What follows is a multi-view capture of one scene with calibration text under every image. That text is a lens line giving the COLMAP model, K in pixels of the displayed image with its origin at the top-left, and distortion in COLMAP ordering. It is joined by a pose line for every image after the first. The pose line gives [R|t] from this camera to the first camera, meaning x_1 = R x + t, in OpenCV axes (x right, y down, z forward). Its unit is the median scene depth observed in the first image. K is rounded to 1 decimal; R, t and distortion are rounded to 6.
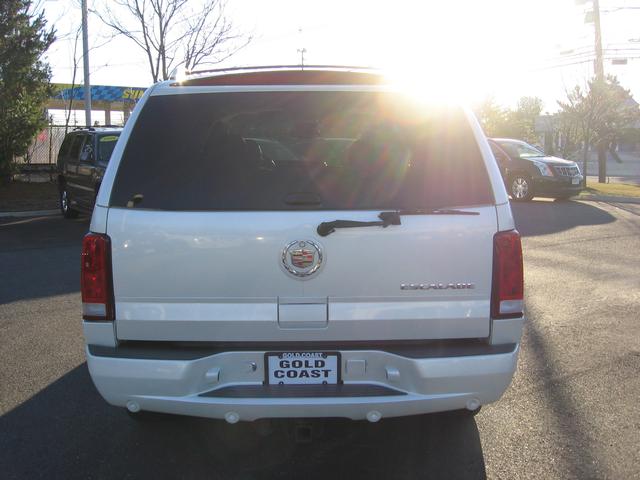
lens RADIAL K [[669.8, 0, 320.0], [0, 669.8, 240.0], [0, 0, 1]] dist [-0.133178, 0.042142]
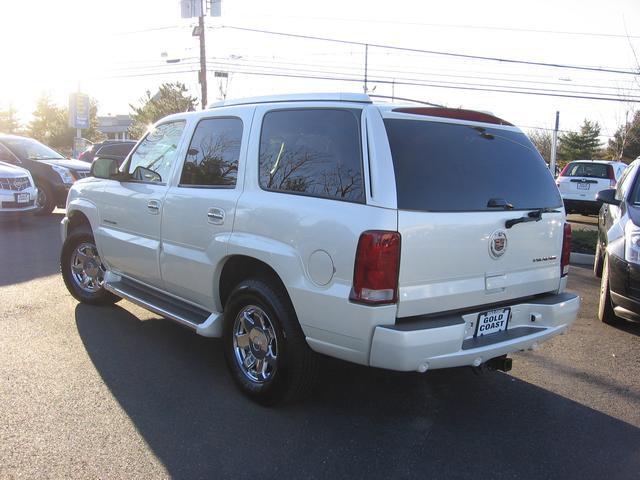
lens RADIAL K [[669.8, 0, 320.0], [0, 669.8, 240.0], [0, 0, 1]] dist [-0.133178, 0.042142]
pose [[0.779224, -0.038724, 0.625549, -1.193852], [0.038797, 0.999156, 0.013524, -0.015490], [-0.625544, 0.013732, 0.780068, 0.125107]]
